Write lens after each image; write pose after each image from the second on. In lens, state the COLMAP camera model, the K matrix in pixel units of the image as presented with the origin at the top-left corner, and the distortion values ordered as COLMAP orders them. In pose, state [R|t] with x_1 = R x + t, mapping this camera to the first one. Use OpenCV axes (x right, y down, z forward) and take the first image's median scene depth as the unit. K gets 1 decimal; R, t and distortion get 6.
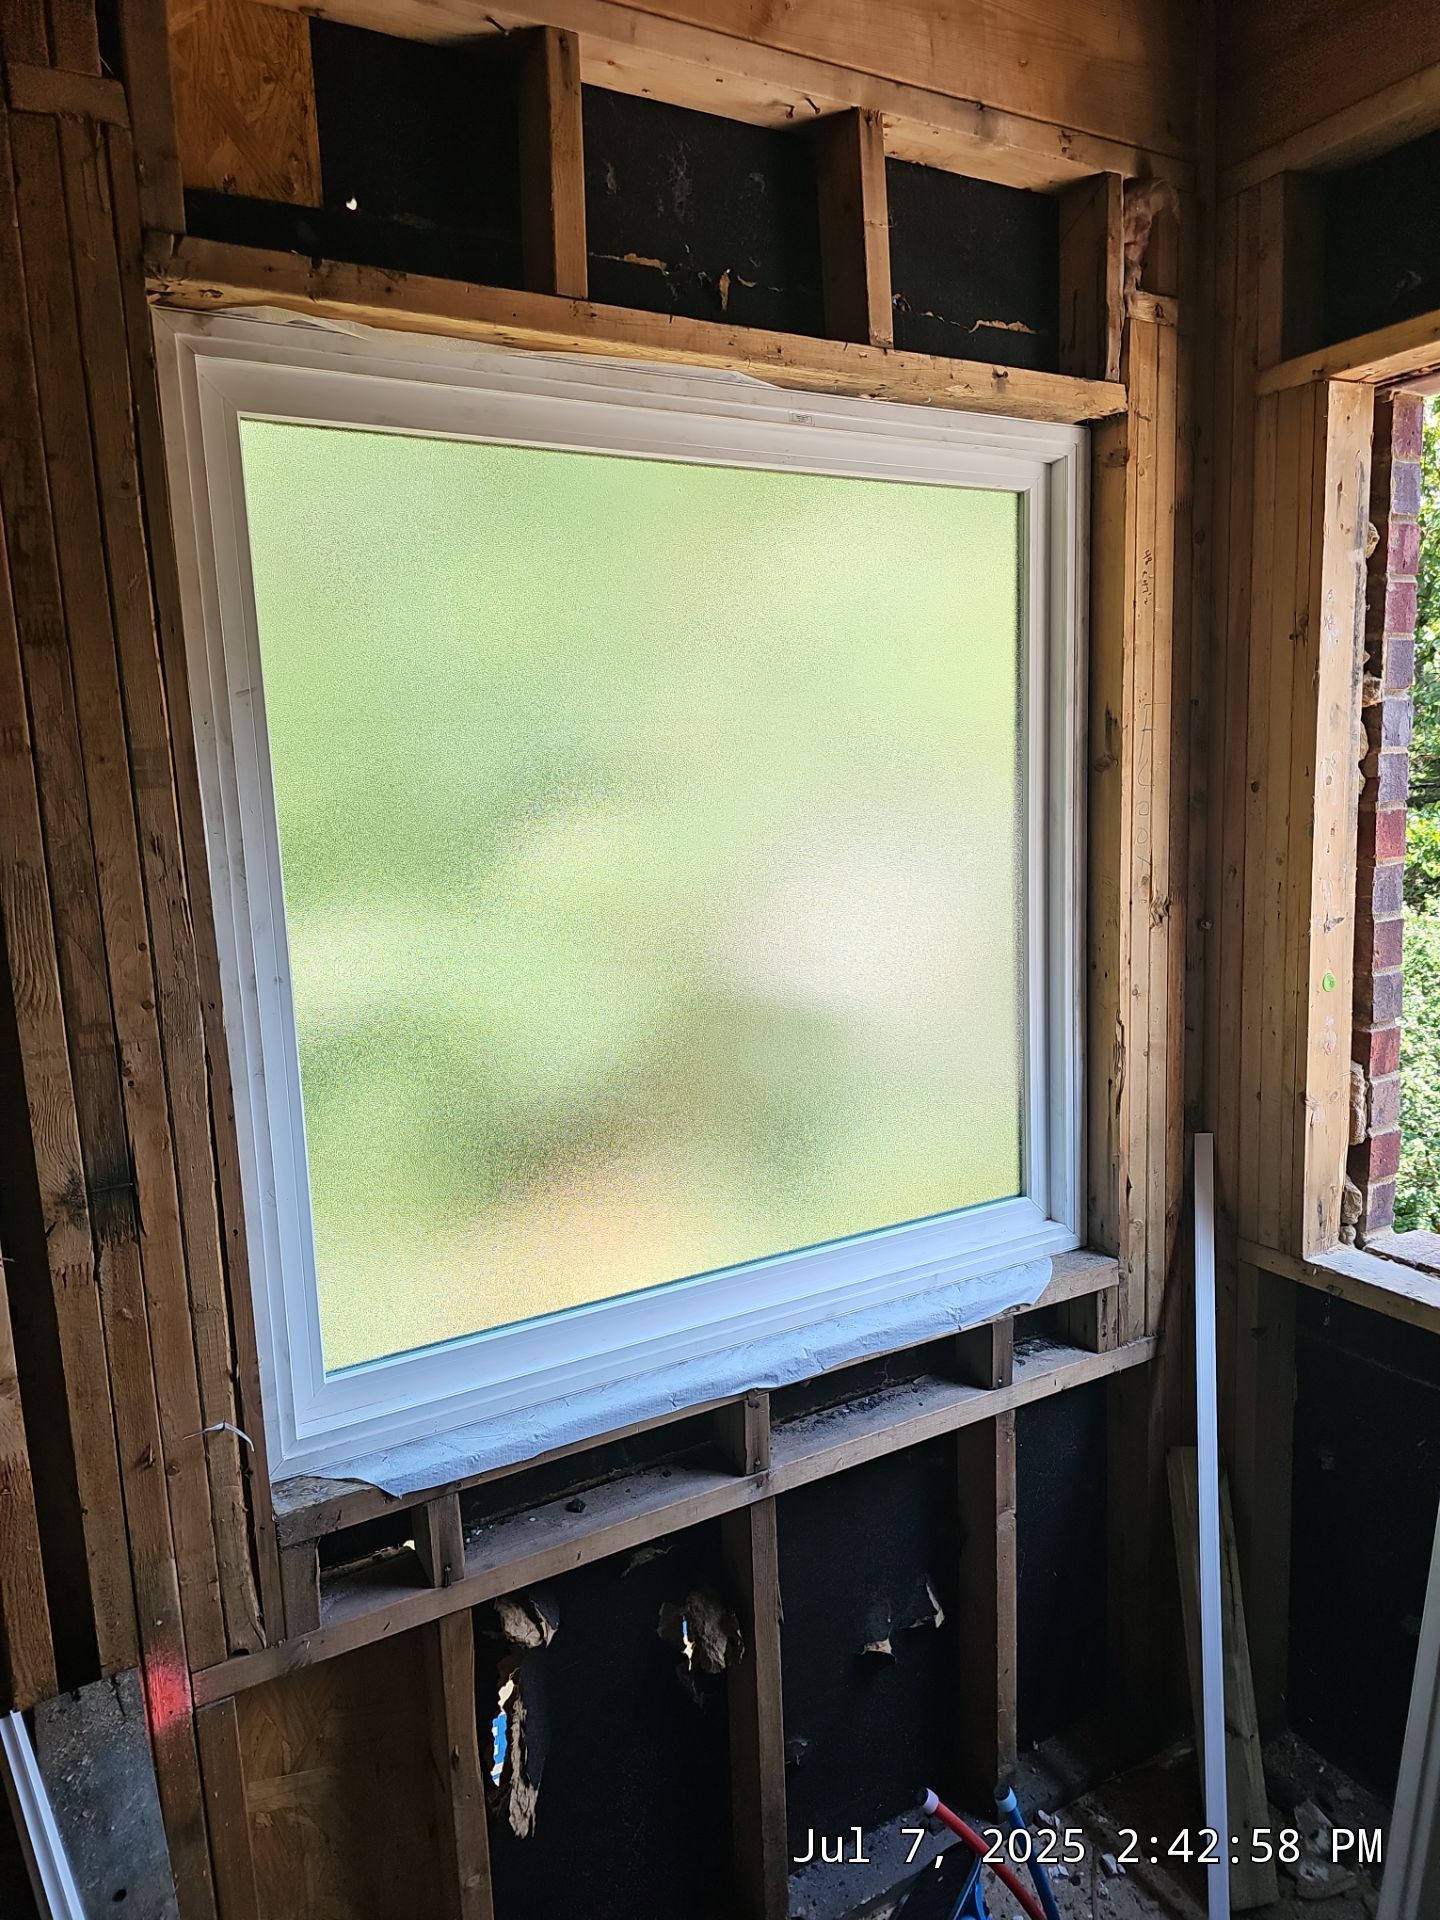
lens RADIAL K [[1268.9, 0, 714.2], [0, 1268.9, 971.8], [0, 0, 1]] dist [0.012677, -0.015078]
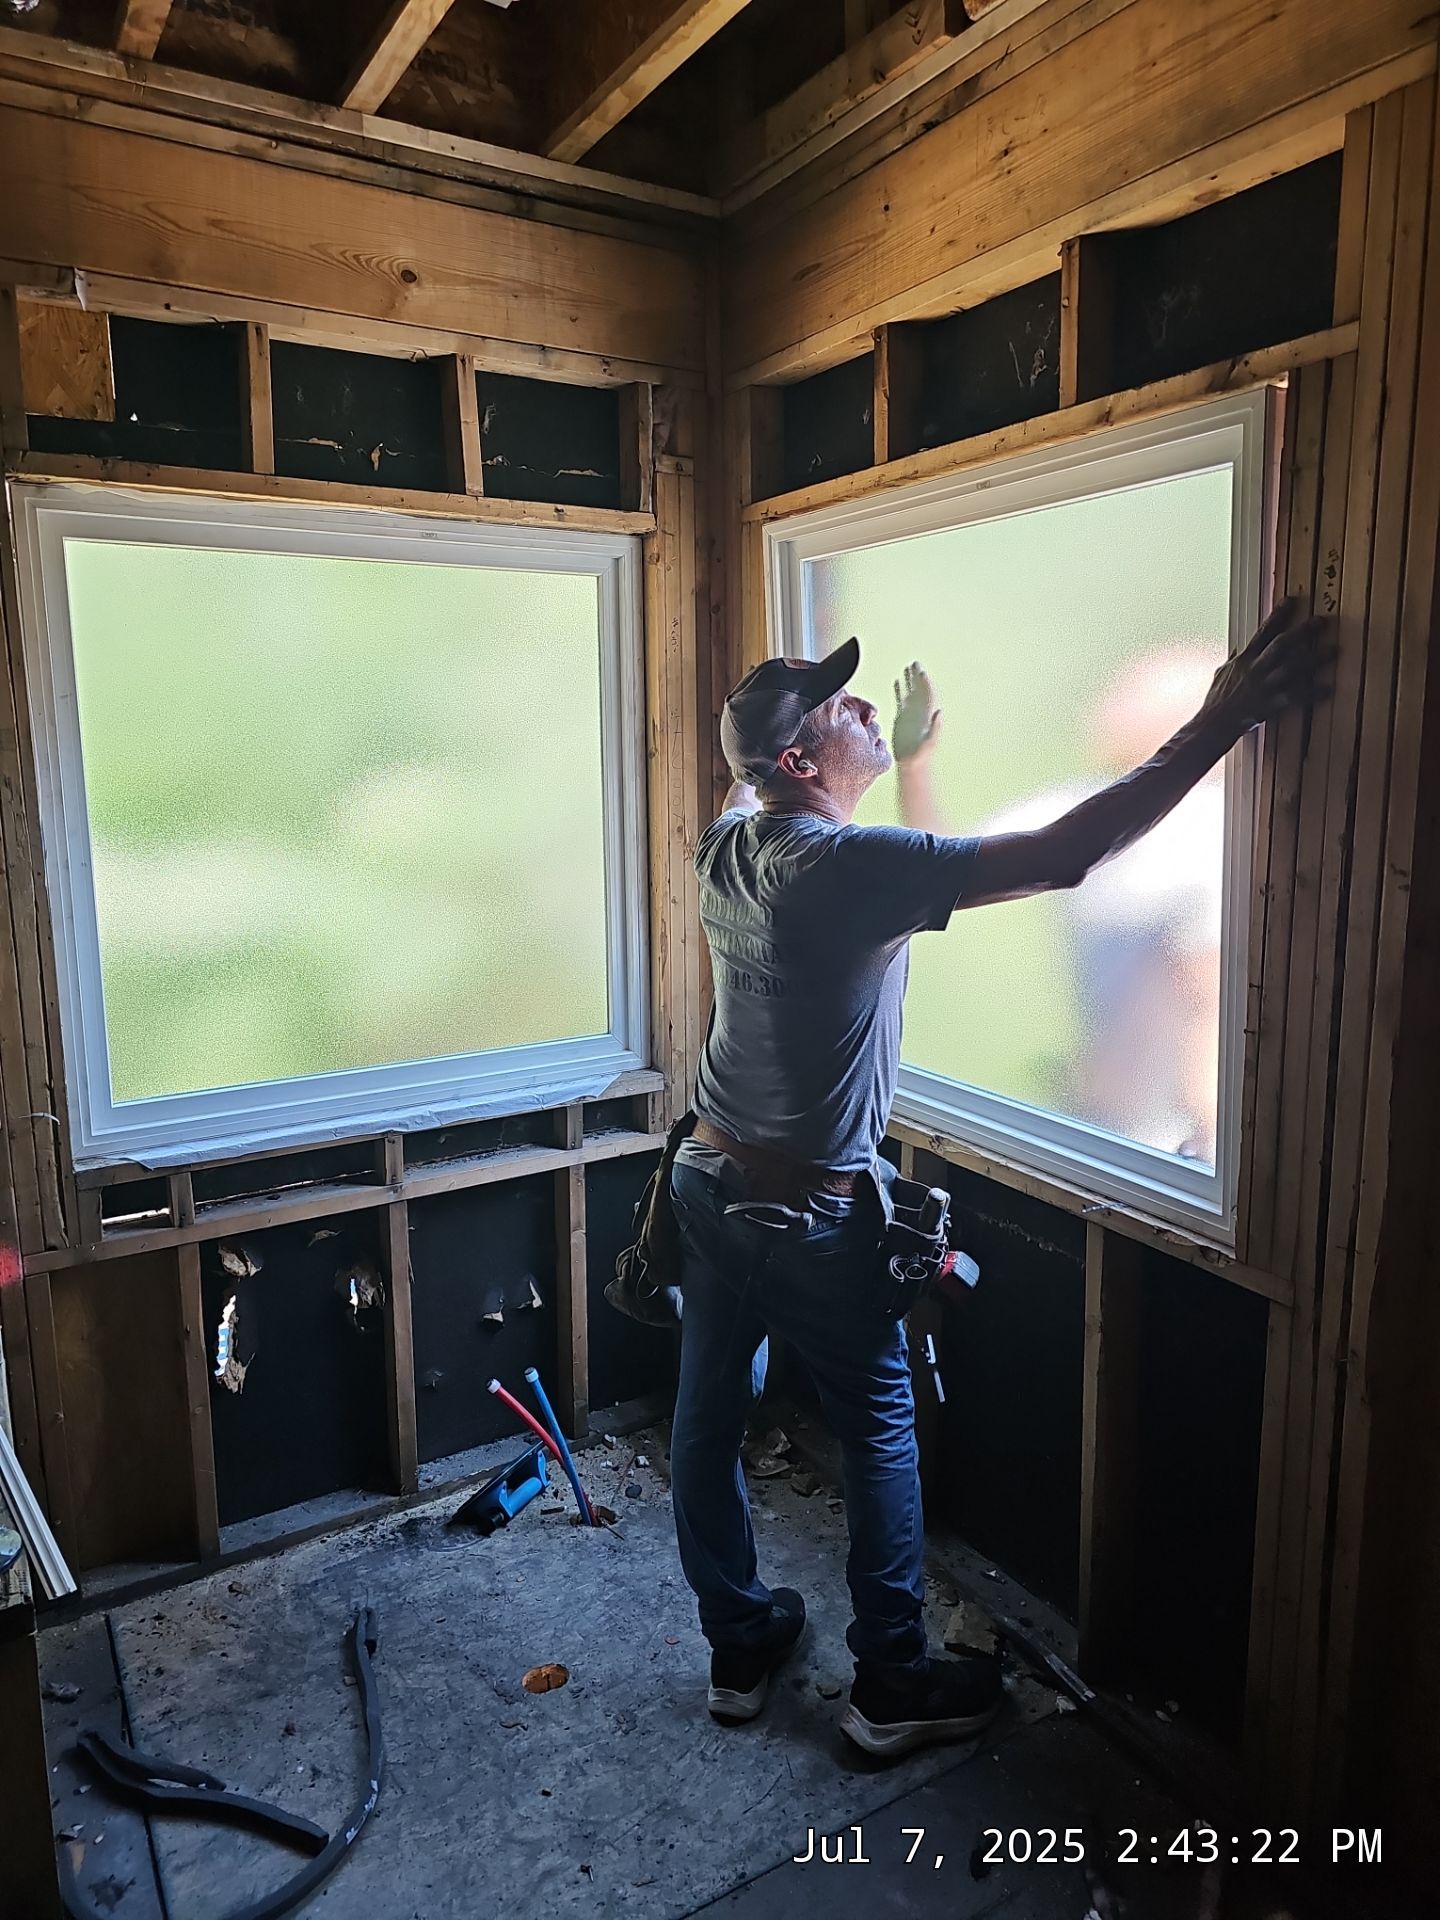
lens RADIAL K [[1268.9, 0, 713.4], [0, 1268.9, 953.5], [0, 0, 1]] dist [0.012677, -0.015078]
pose [[0.998864, 0.026641, 0.039516, 0.394941], [-0.027173, 0.999547, 0.012975, 0.073431], [-0.039152, -0.014034, 0.999135, -0.673040]]
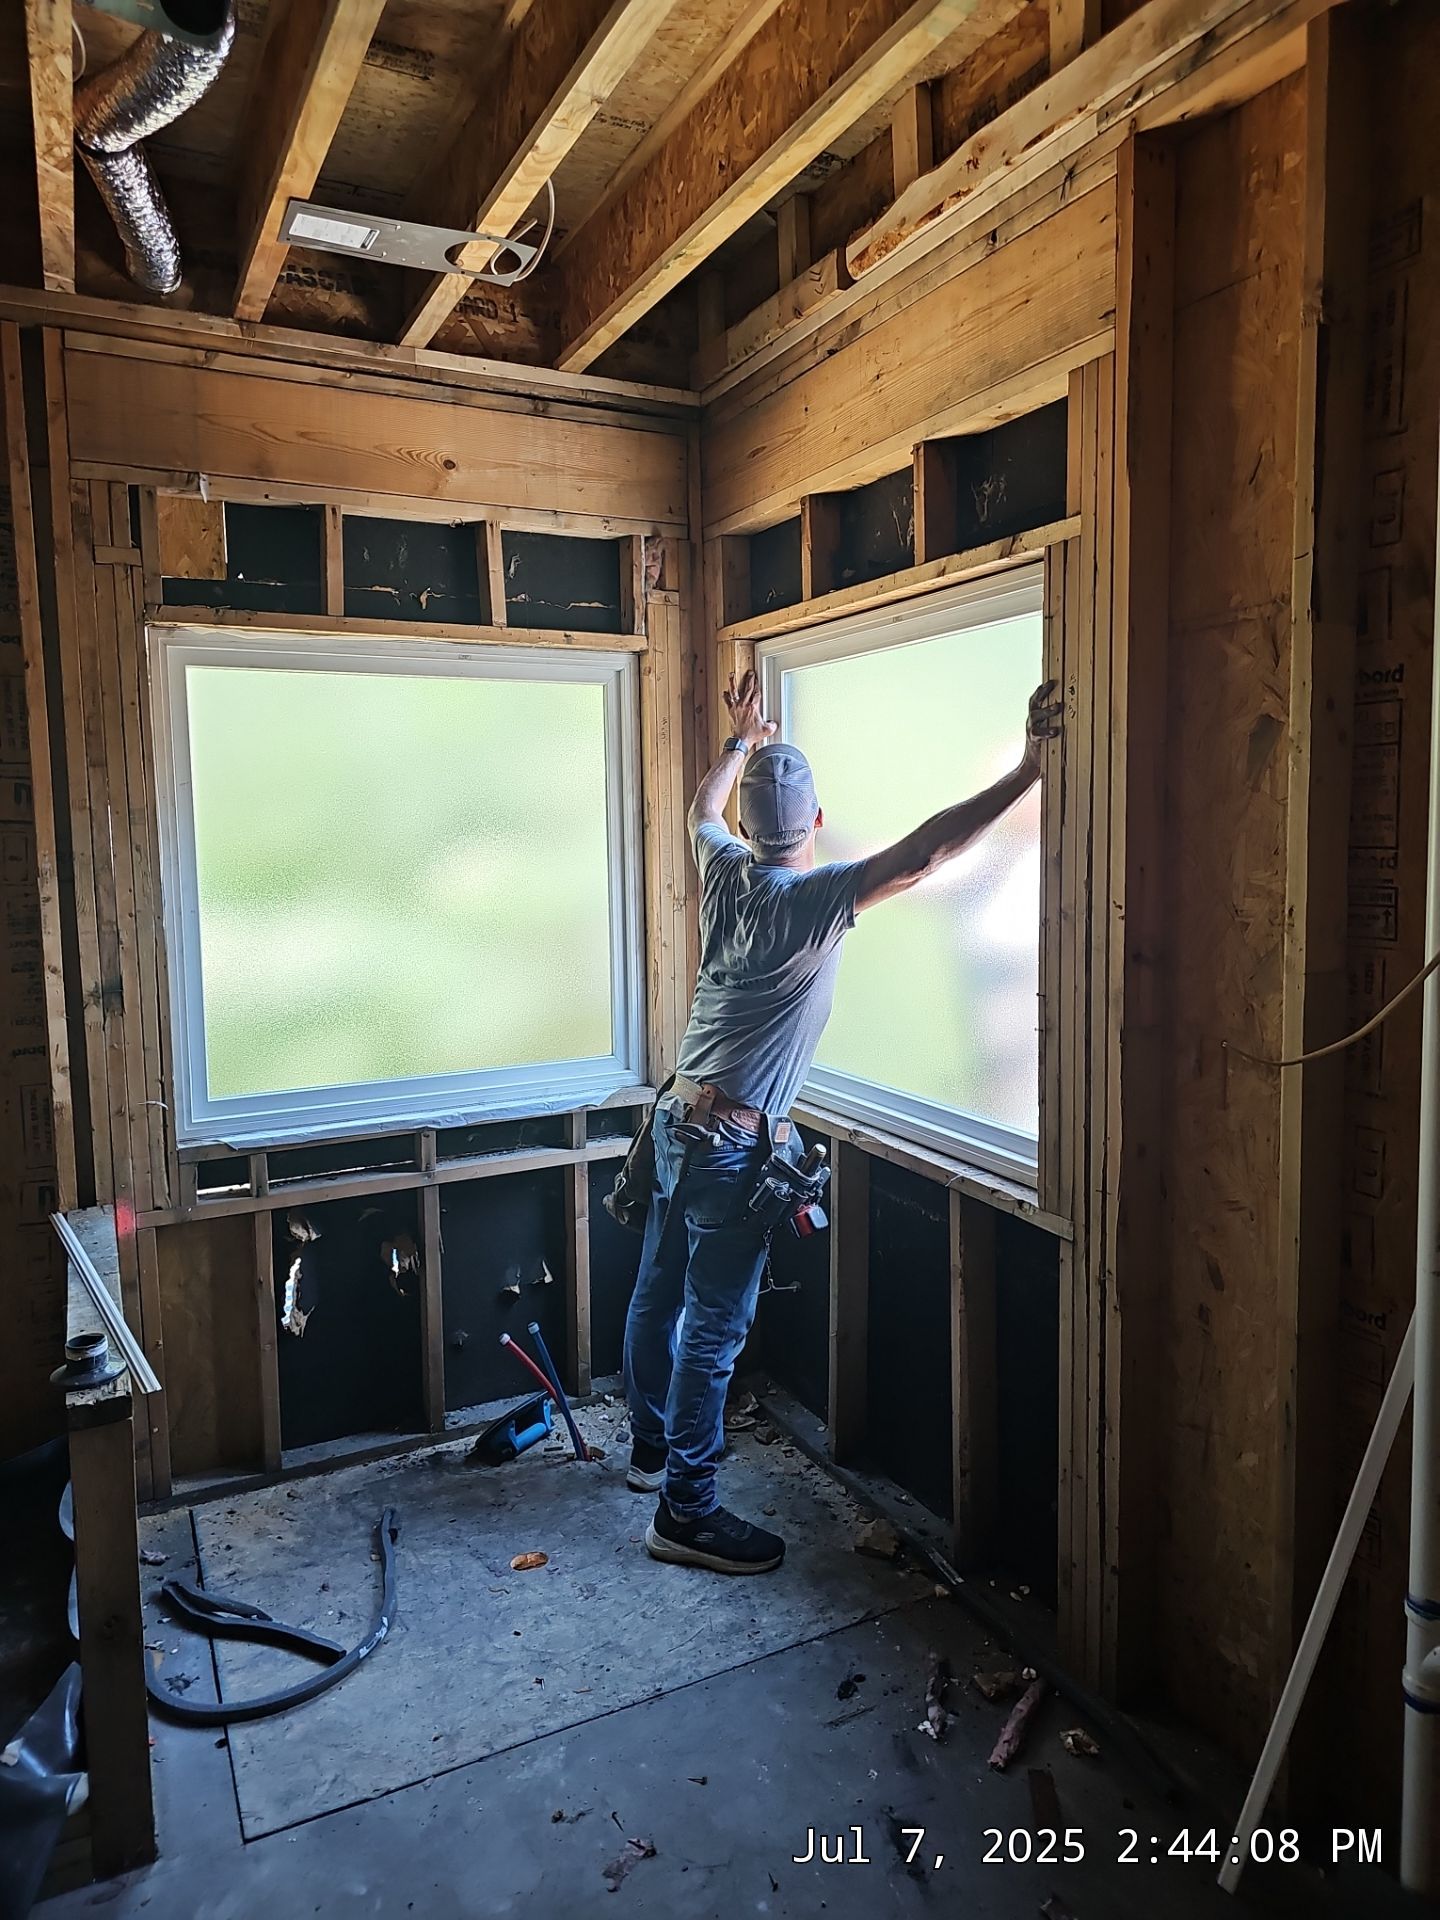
lens RADIAL K [[1268.9, 0, 736.4], [0, 1268.9, 944.9], [0, 0, 1]] dist [0.012677, -0.015078]
pose [[0.999110, 0.030831, -0.028780, 0.606879], [-0.032284, 0.998153, -0.051466, 0.134140], [0.027140, 0.052350, 0.998260, -1.077983]]
